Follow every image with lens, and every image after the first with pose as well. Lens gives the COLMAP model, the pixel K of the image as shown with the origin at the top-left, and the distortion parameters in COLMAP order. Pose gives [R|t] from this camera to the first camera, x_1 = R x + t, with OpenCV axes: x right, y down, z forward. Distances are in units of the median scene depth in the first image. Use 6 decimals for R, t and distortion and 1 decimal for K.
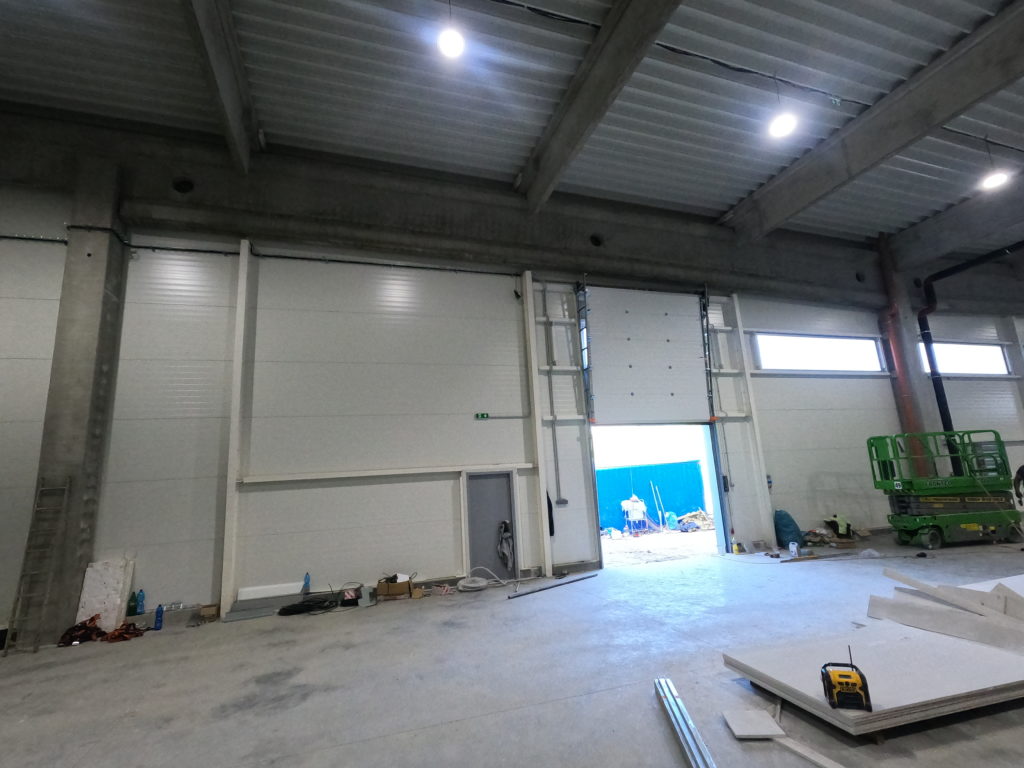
lens RADIAL K [[489.3, 0, 512.0], [0, 489.3, 384.0], [0, 0, 1]] dist [-0.000894, -0.000343]
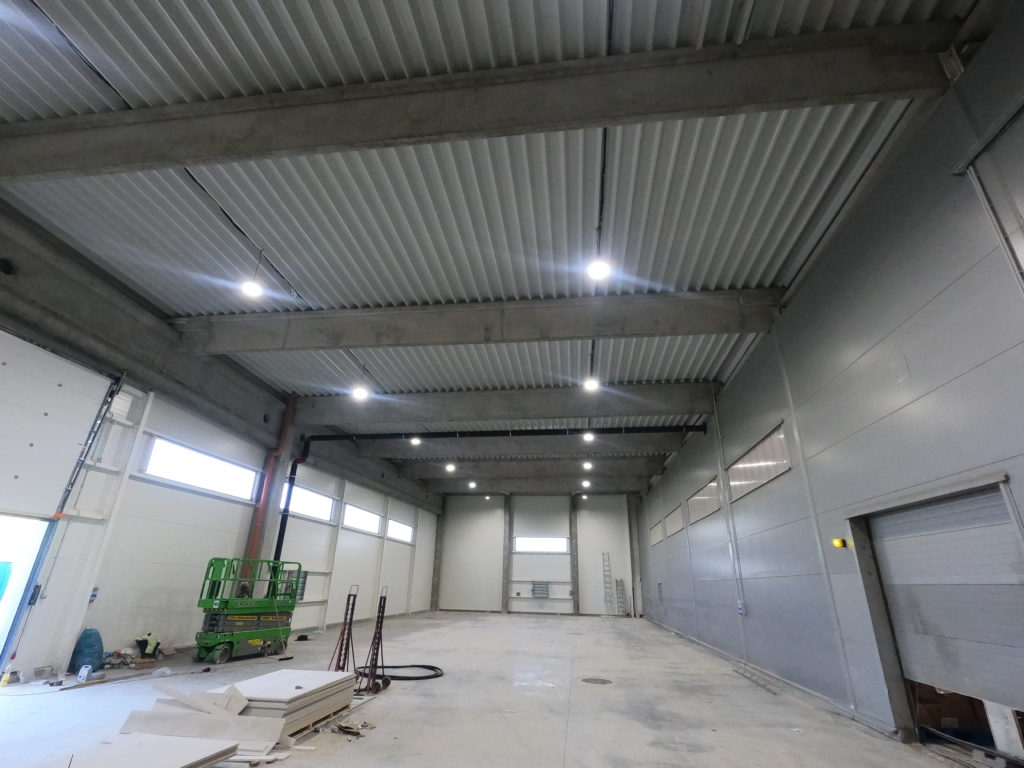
lens RADIAL K [[485.4, 0, 511.3], [0, 485.4, 381.4], [0, 0, 1]] dist [0.001136, -0.000793]
pose [[0.428789, 0.405662, 0.807204, -0.041850], [-0.219958, 0.913504, -0.342241, -0.029207], [-0.876218, -0.030802, 0.480929, -0.124066]]
